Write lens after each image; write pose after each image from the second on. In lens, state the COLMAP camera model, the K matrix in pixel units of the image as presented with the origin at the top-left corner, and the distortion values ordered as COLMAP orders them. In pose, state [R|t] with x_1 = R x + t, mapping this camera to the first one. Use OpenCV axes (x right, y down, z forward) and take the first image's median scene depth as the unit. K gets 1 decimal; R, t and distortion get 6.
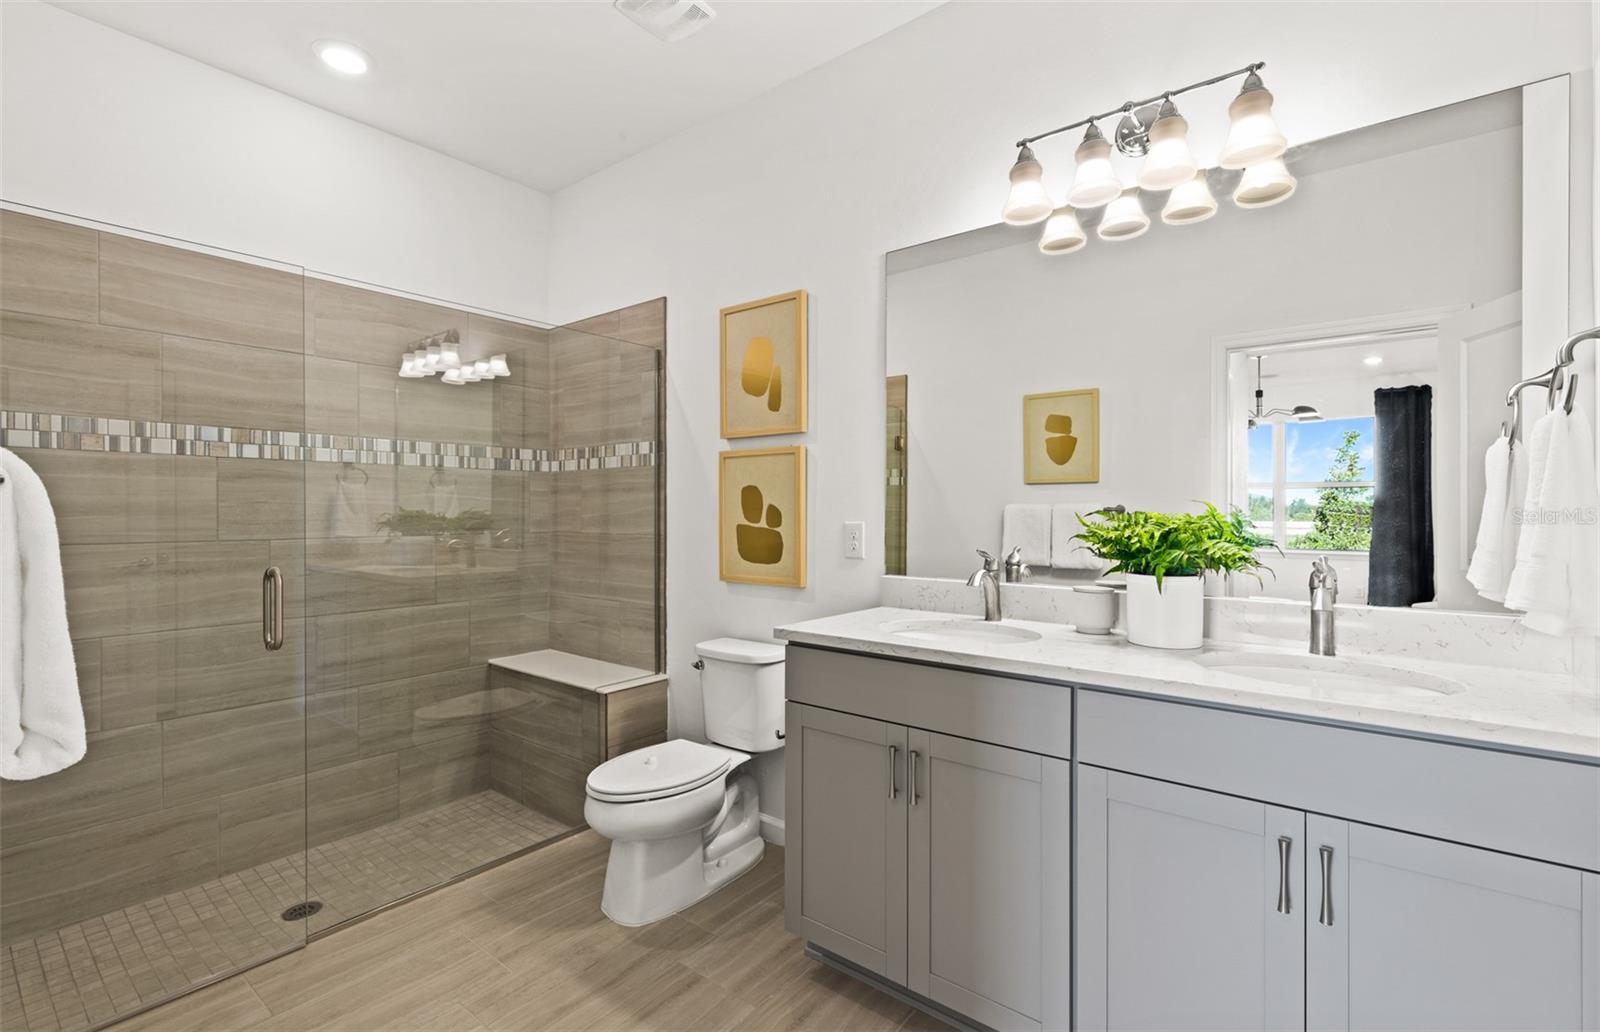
lens RADIAL K [[669.5, 0, 803.5], [0, 669.5, 510.6], [0, 0, 1]] dist [0.000012, -0.000067]
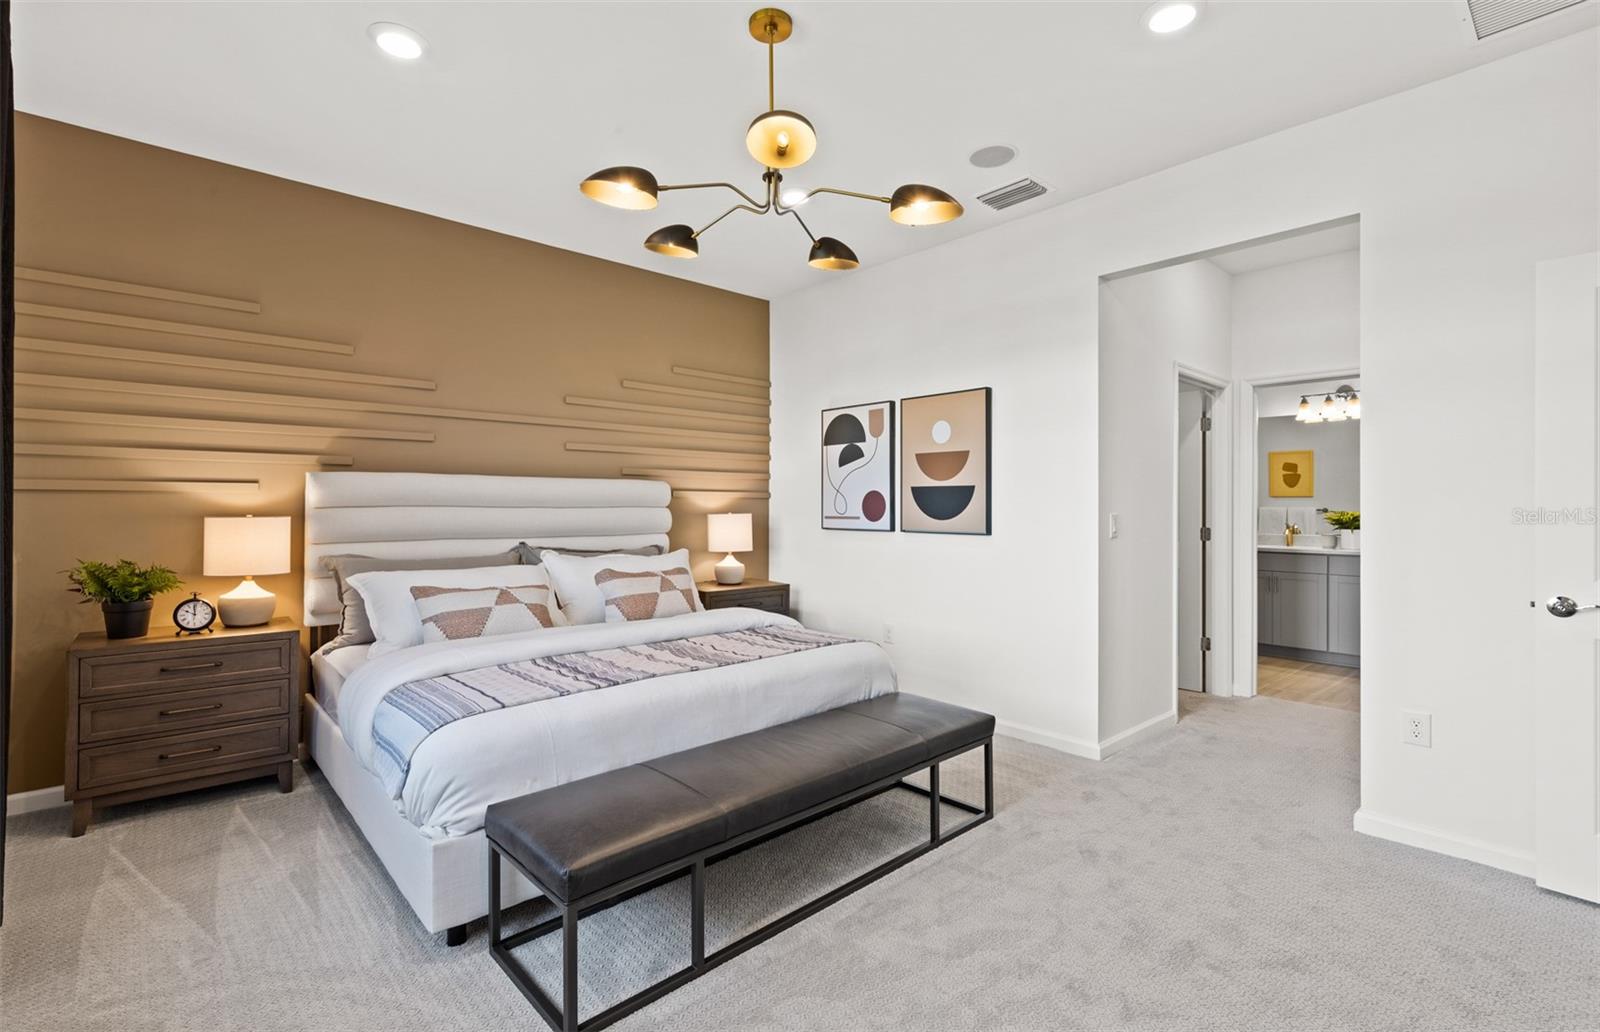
lens RADIAL K [[669.5, 0, 803.5], [0, 669.5, 510.6], [0, 0, 1]] dist [0.000012, -0.000067]
pose [[0.984693, 0.004259, -0.174248, -0.732820], [-0.003678, 0.999987, 0.003657, -0.000996], [0.174261, -0.002960, 0.984695, -1.281081]]
